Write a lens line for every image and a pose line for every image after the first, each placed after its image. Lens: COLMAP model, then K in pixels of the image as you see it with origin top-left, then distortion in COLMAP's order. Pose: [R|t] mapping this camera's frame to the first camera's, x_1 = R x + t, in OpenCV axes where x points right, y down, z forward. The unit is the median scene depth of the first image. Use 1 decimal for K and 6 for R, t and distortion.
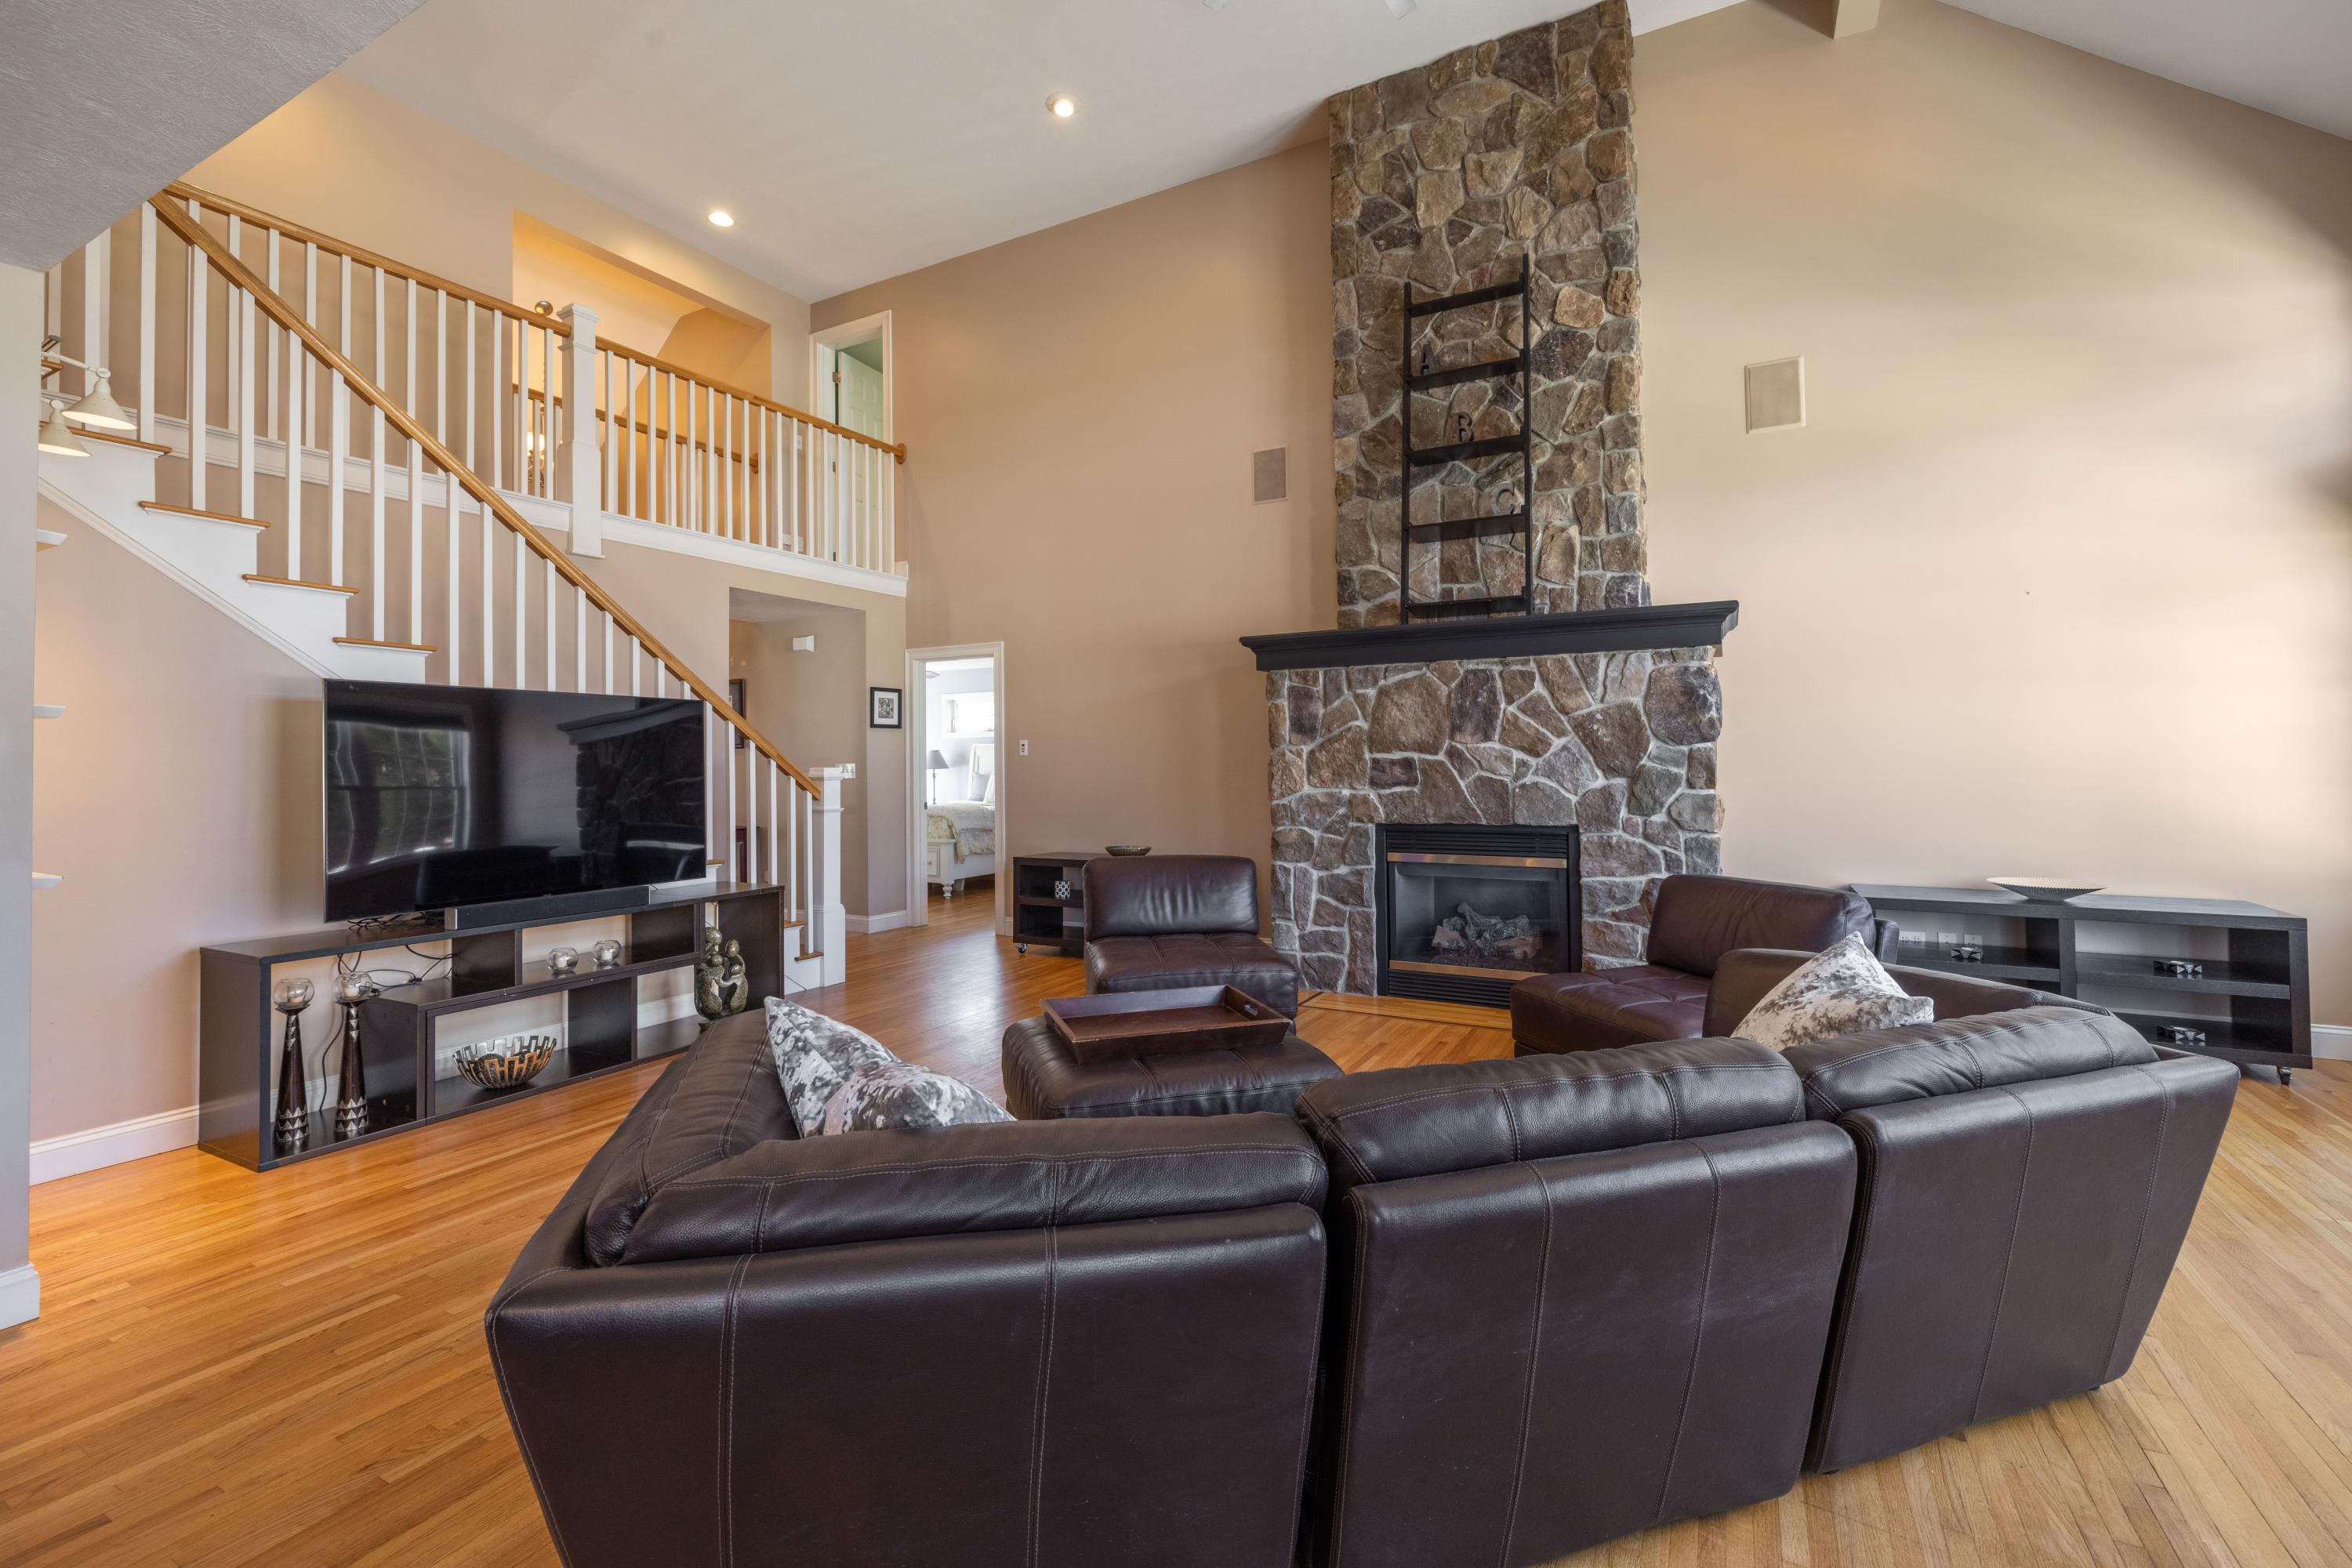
lens RADIAL K [[994.7, 0, 1180.4], [0, 994.7, 730.8], [0, 0, 1]] dist [0.001488, -0.000037]
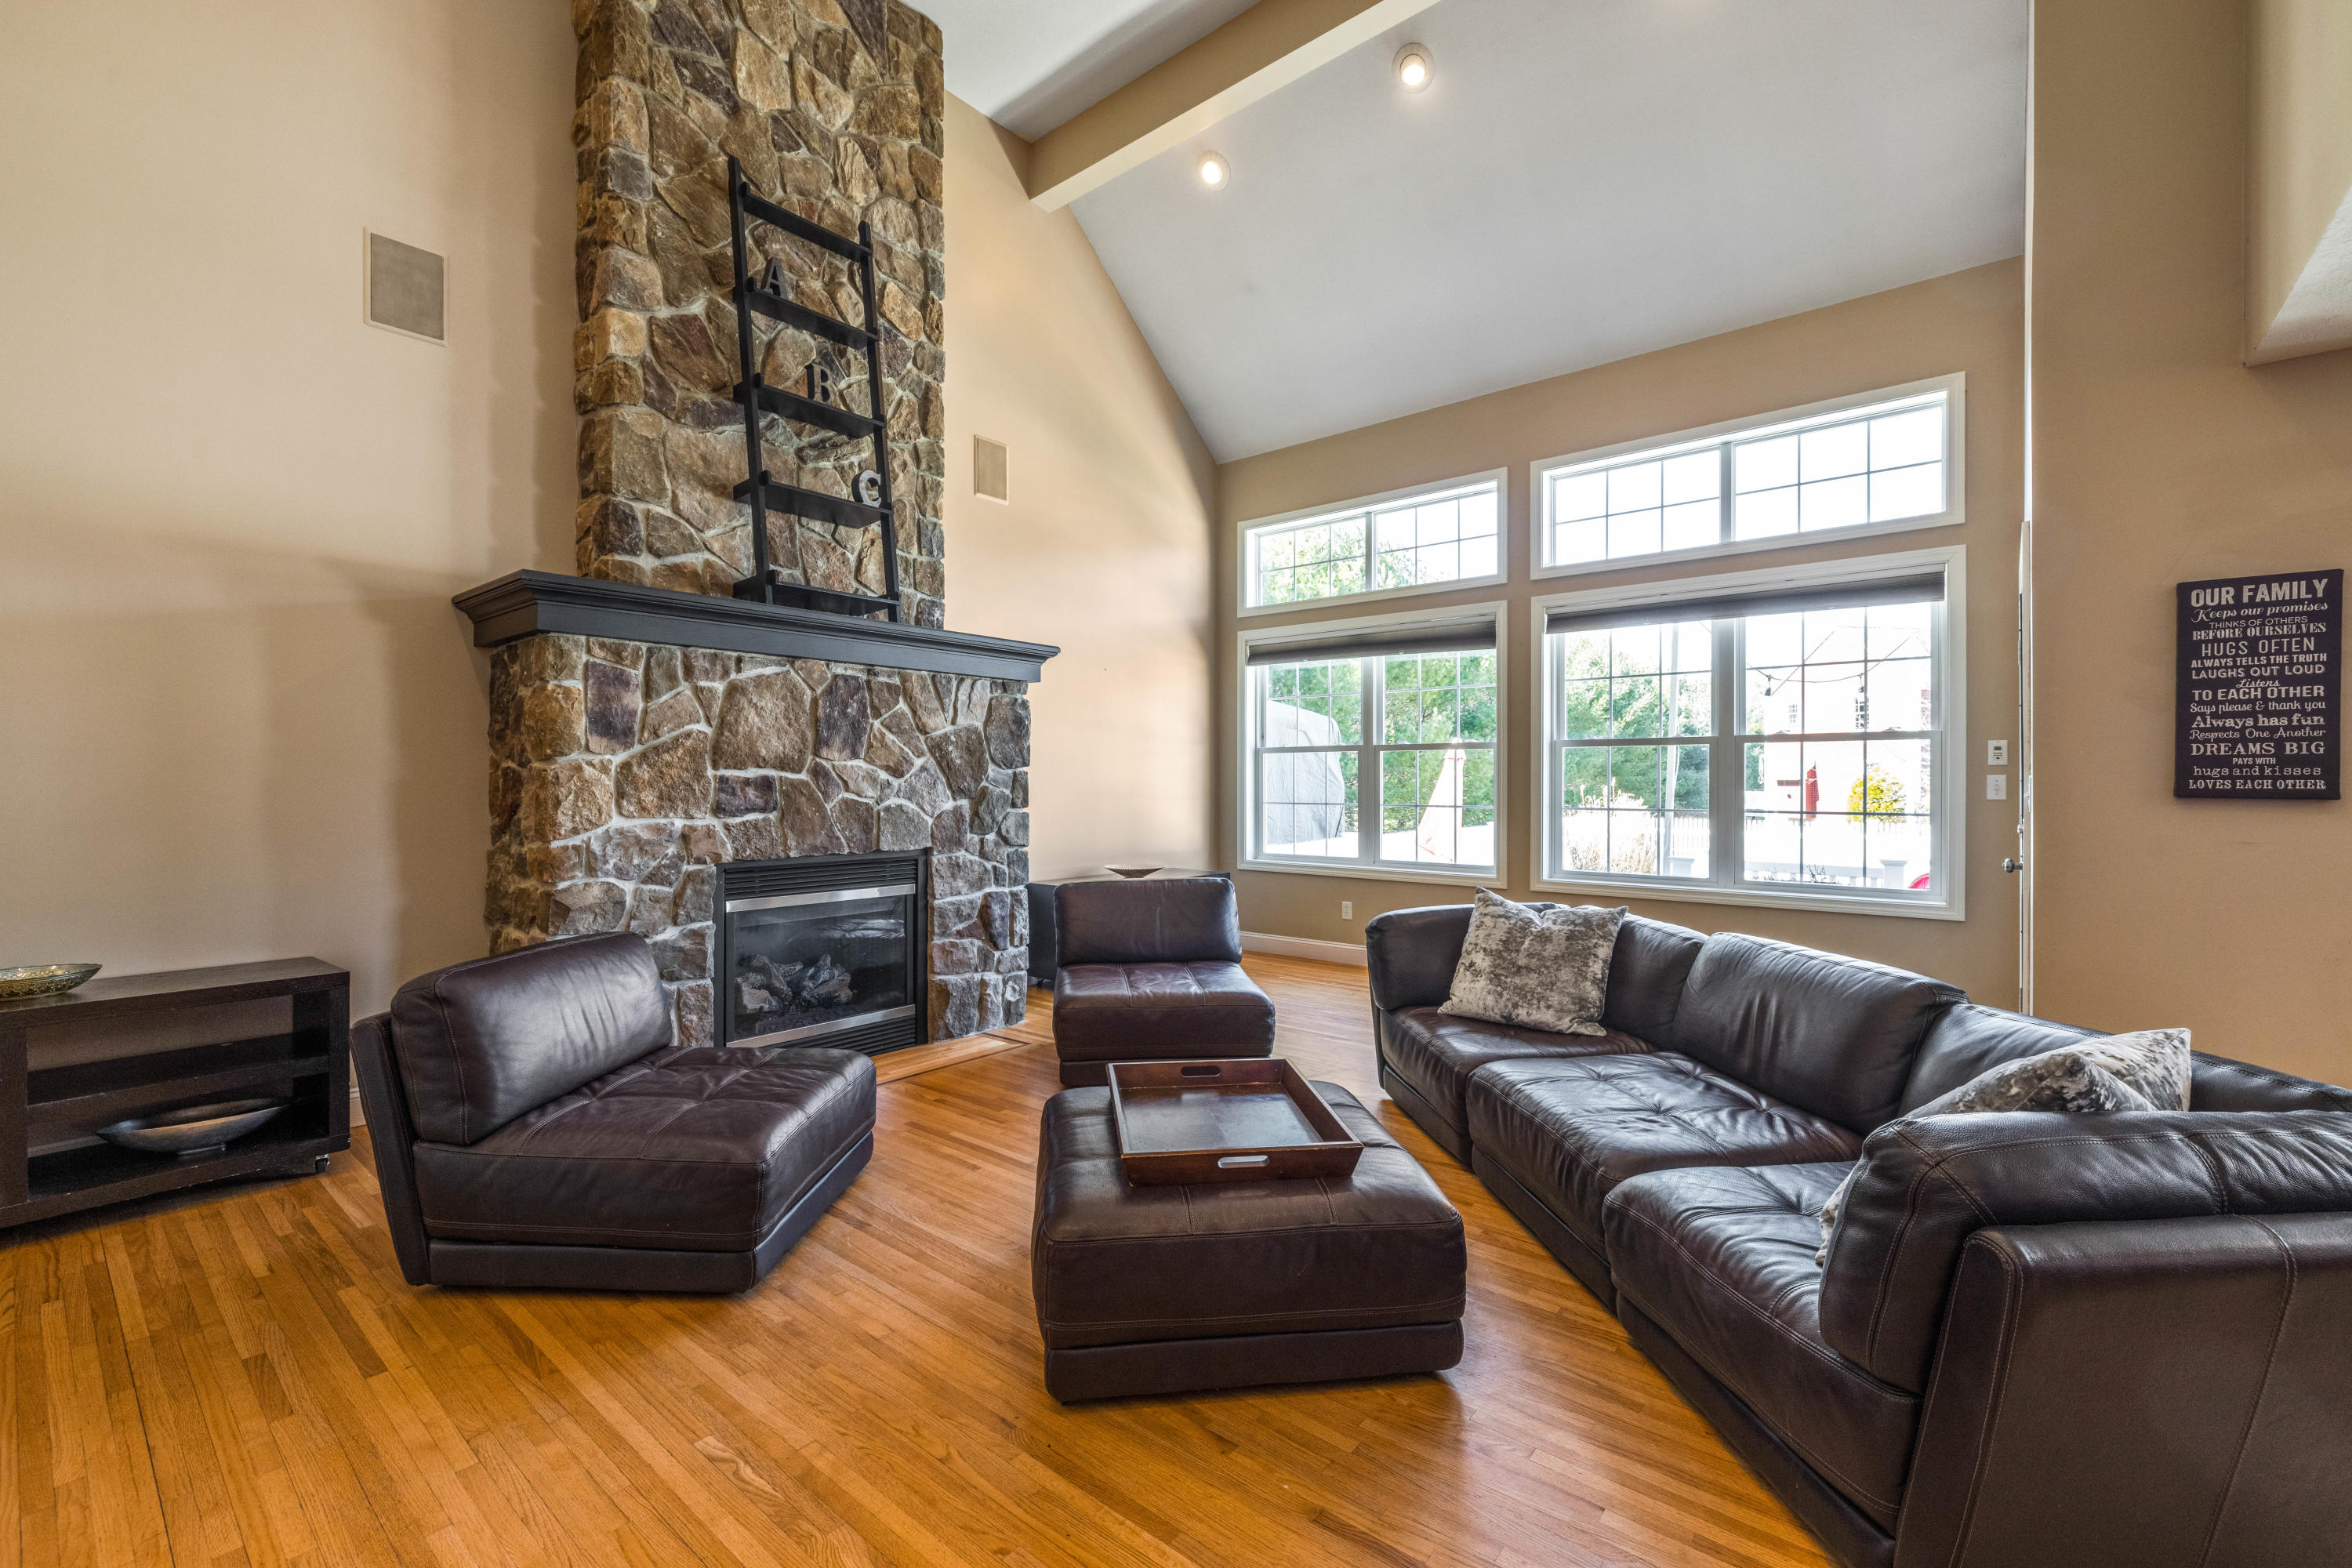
lens RADIAL K [[980.5, 0, 1174.5], [0, 980.5, 782.3], [0, 0, 1]] dist [0.001092, -0.000433]
pose [[0.201360, 0.013137, 0.979429, -0.461948], [-0.029509, 0.999538, -0.007340, 0.028168], [-0.979073, -0.027424, 0.201654, 0.529953]]
